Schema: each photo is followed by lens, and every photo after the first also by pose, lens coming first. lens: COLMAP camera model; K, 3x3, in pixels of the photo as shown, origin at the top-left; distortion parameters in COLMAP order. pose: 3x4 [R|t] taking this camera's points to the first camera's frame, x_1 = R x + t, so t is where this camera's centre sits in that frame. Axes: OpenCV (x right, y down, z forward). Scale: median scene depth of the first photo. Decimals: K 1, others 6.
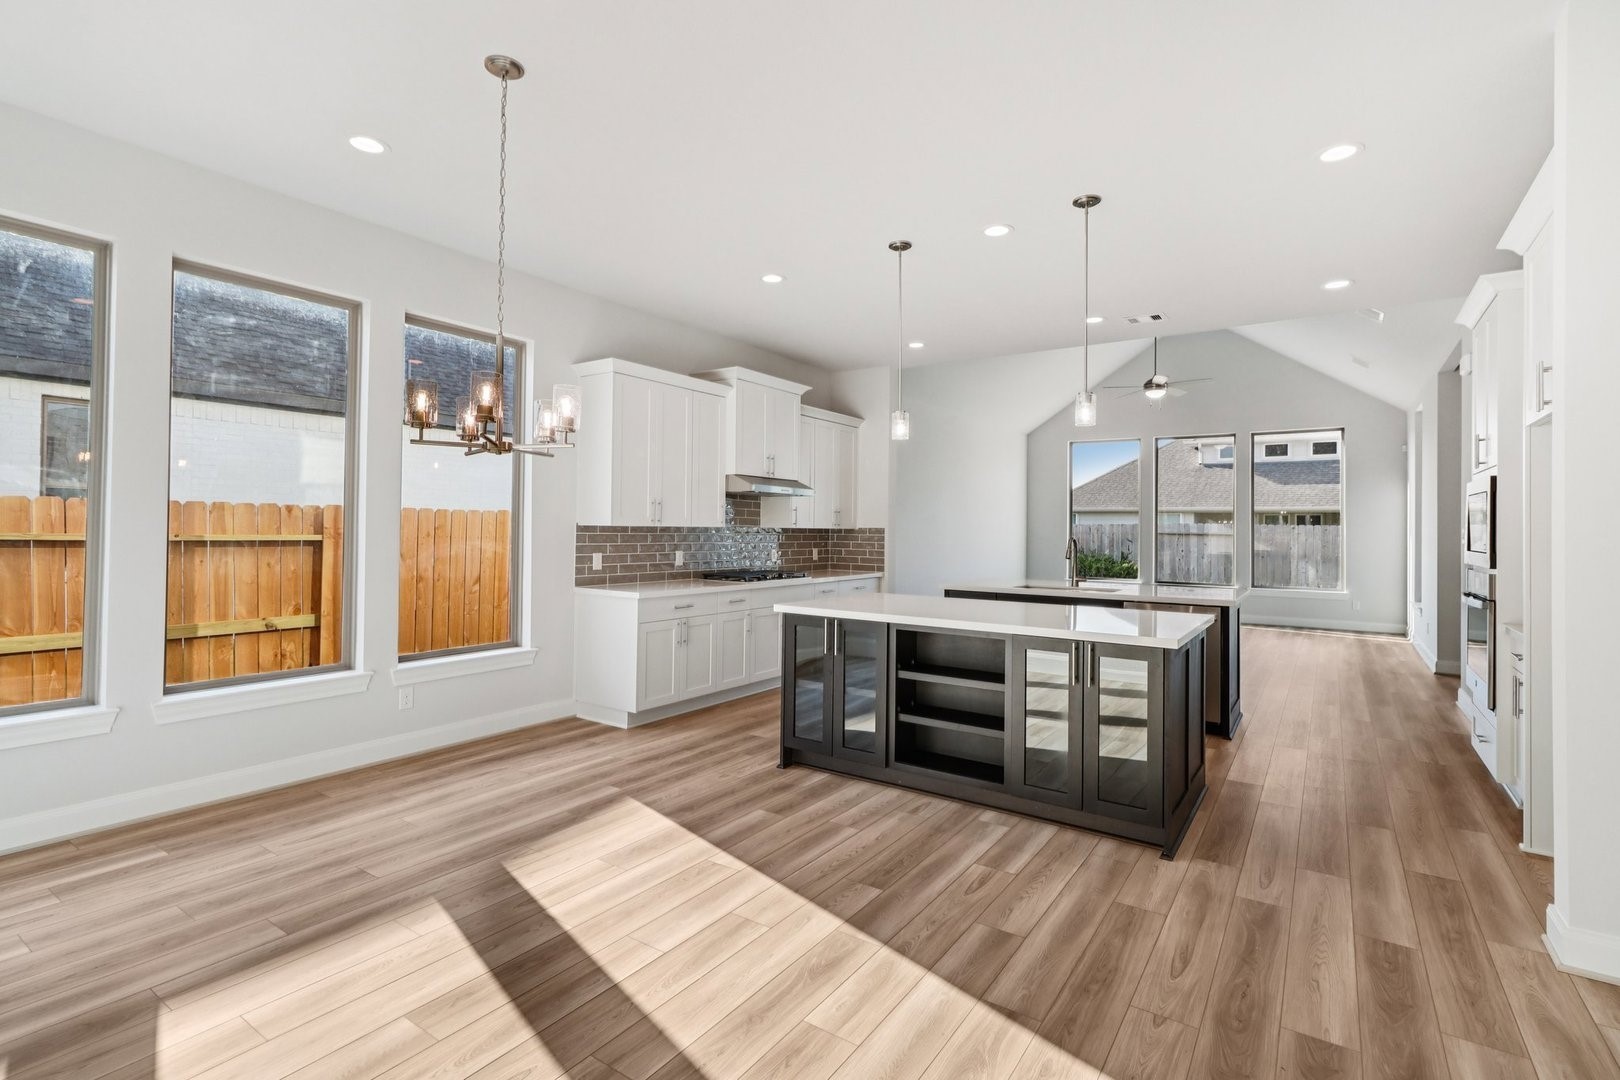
lens RADIAL K [[755.6, 0, 815.5], [0, 755.6, 531.7], [0, 0, 1]] dist [0.002202, -0.000756]
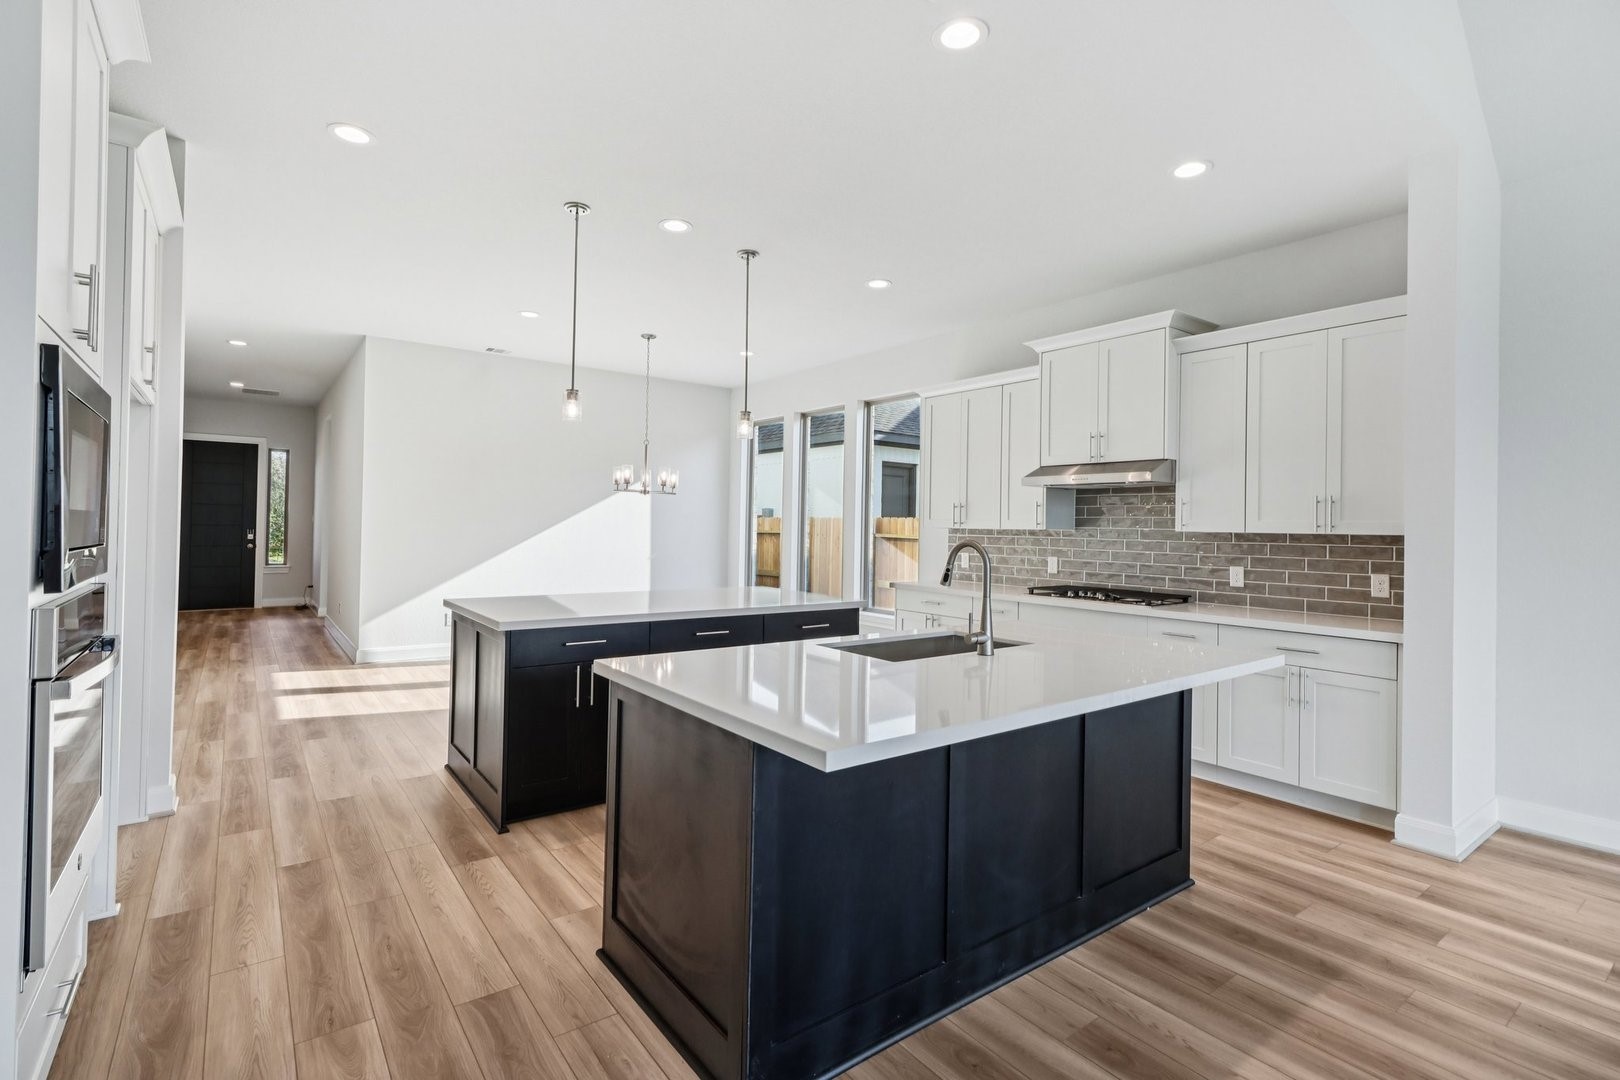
lens RADIAL K [[755.6, 0, 813.2], [0, 755.6, 532.9], [0, 0, 1]] dist [0.002202, -0.000756]
pose [[-0.317088, -0.010616, -0.948337, 1.413665], [-0.022924, 0.999731, -0.003526, 0.012347], [0.948119, 0.020622, -0.317246, 1.872075]]
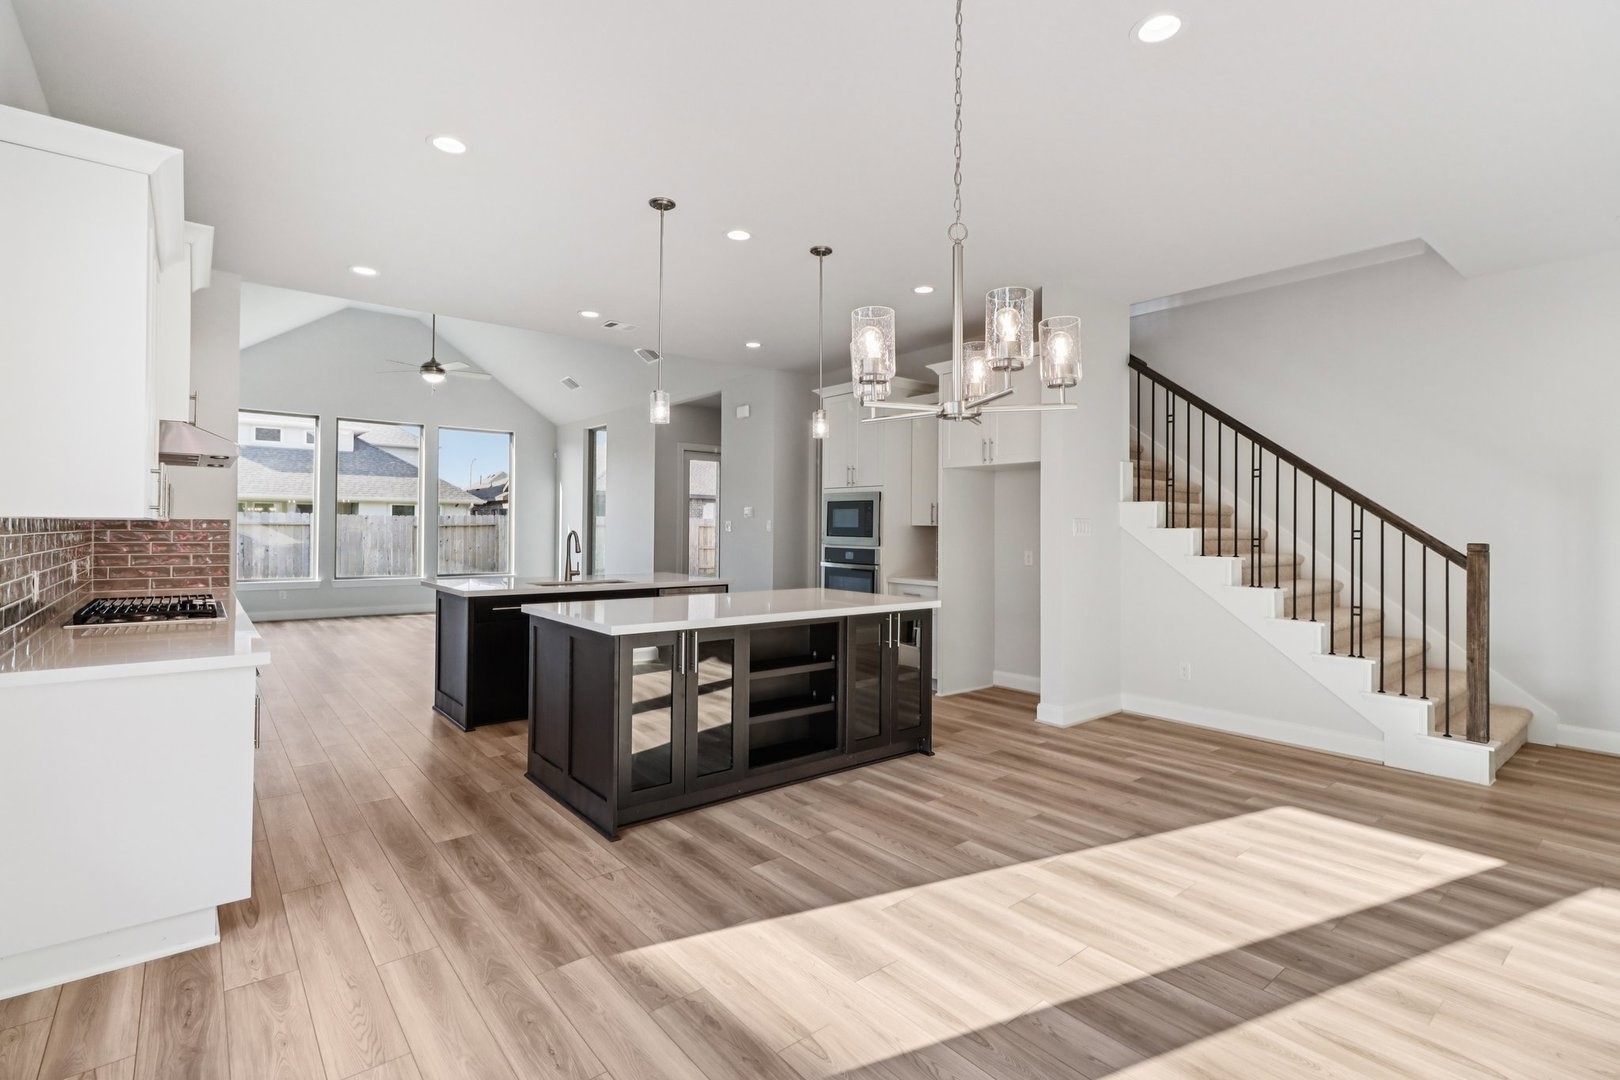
lens RADIAL K [[755.6, 0, 809.8], [0, 755.6, 514.7], [0, 0, 1]] dist [0.002202, -0.000756]
pose [[0.291021, 0.005358, 0.956702, -0.900044], [0.001142, 0.999982, -0.005948, -0.010786], [-0.956716, 0.002824, 0.291009, 0.747224]]
